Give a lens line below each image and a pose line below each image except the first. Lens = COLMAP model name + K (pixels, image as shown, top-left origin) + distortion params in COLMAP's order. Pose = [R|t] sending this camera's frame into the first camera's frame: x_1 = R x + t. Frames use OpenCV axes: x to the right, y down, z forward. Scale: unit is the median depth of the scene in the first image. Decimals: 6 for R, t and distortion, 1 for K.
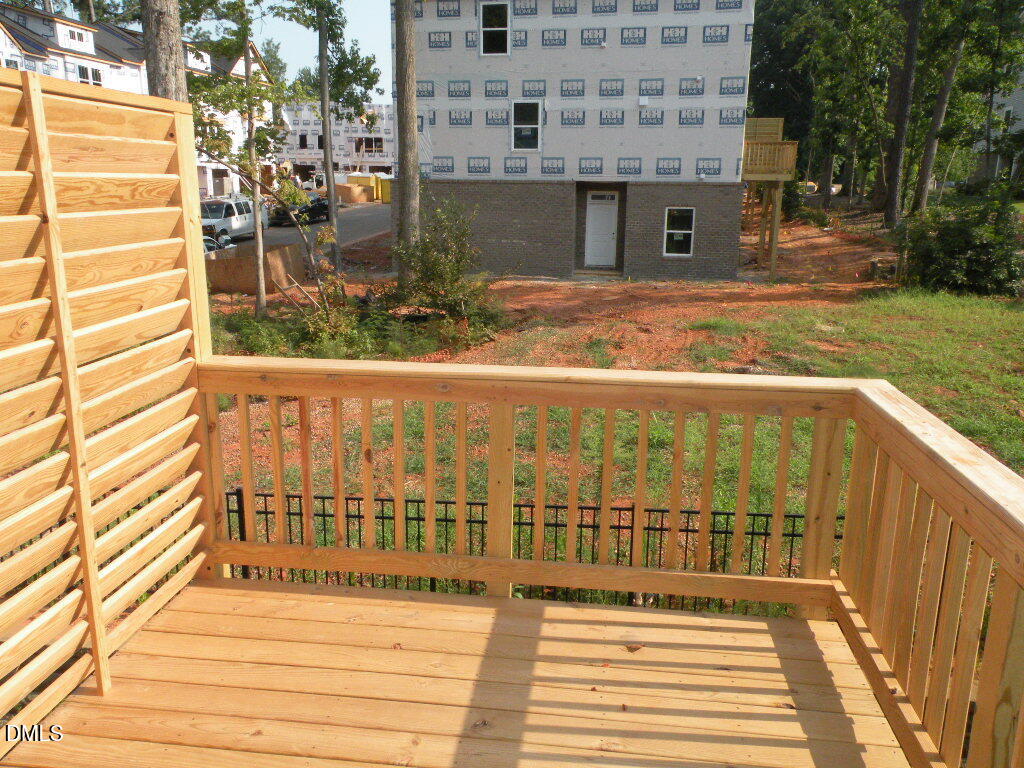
lens RADIAL K [[815.3, 0, 502.2], [0, 815.3, 377.2], [0, 0, 1]] dist [0.022108, -0.001955]
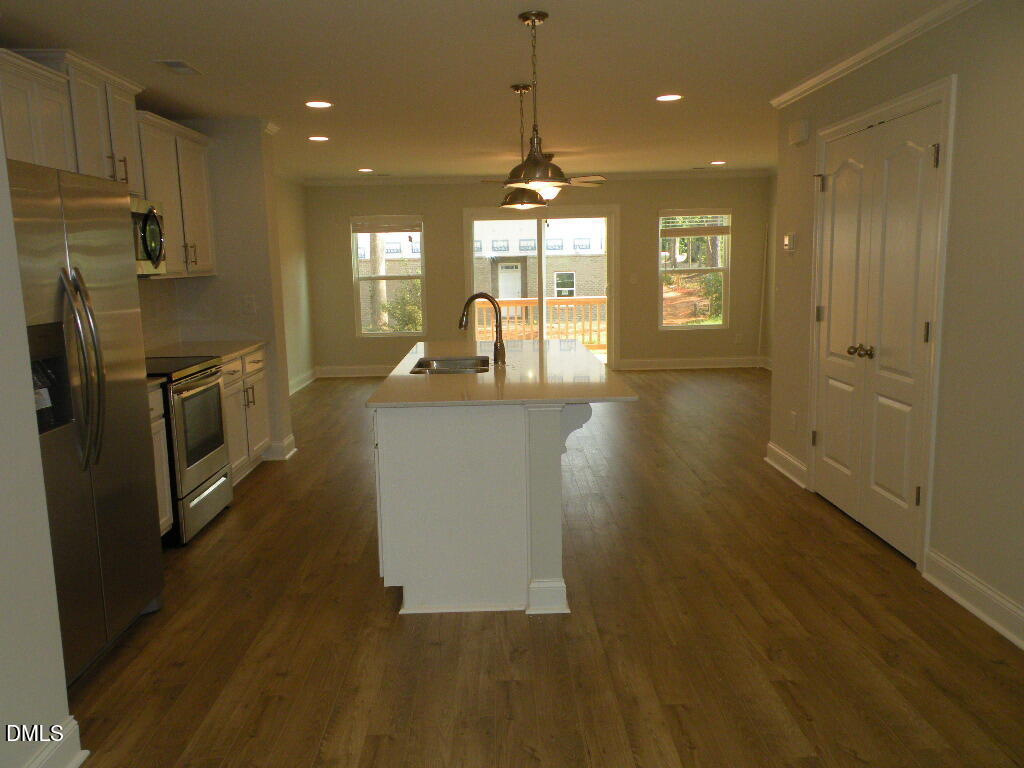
lens RADIAL K [[815.3, 0, 510.2], [0, 815.3, 384.2], [0, 0, 1]] dist [0.022108, -0.001955]
pose [[0.987297, -0.055146, 0.149009, -0.095622], [0.067337, 0.994674, -0.078040, 0.087816], [-0.143911, 0.087082, 0.985752, -0.360246]]
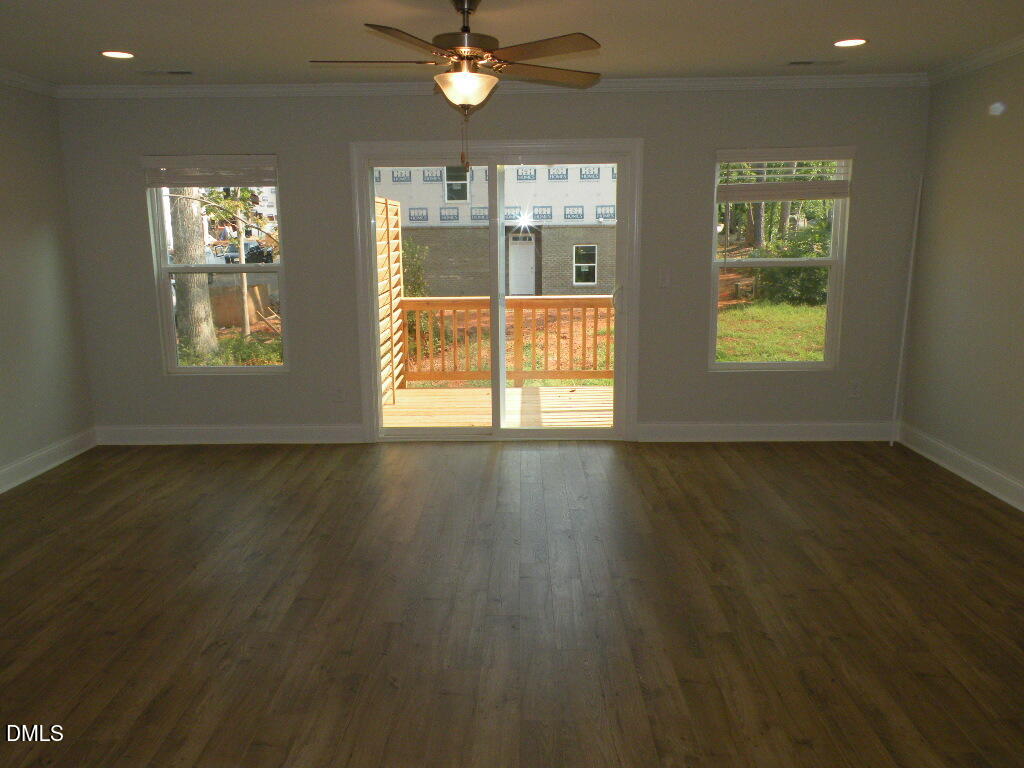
lens RADIAL K [[815.3, 0, 495.0], [0, 815.3, 378.1], [0, 0, 1]] dist [0.022108, -0.001955]
pose [[0.994581, -0.038887, 0.096414, -0.043079], [0.043849, 0.997792, -0.049890, 0.046978], [-0.094261, 0.053848, 0.994090, -0.197860]]
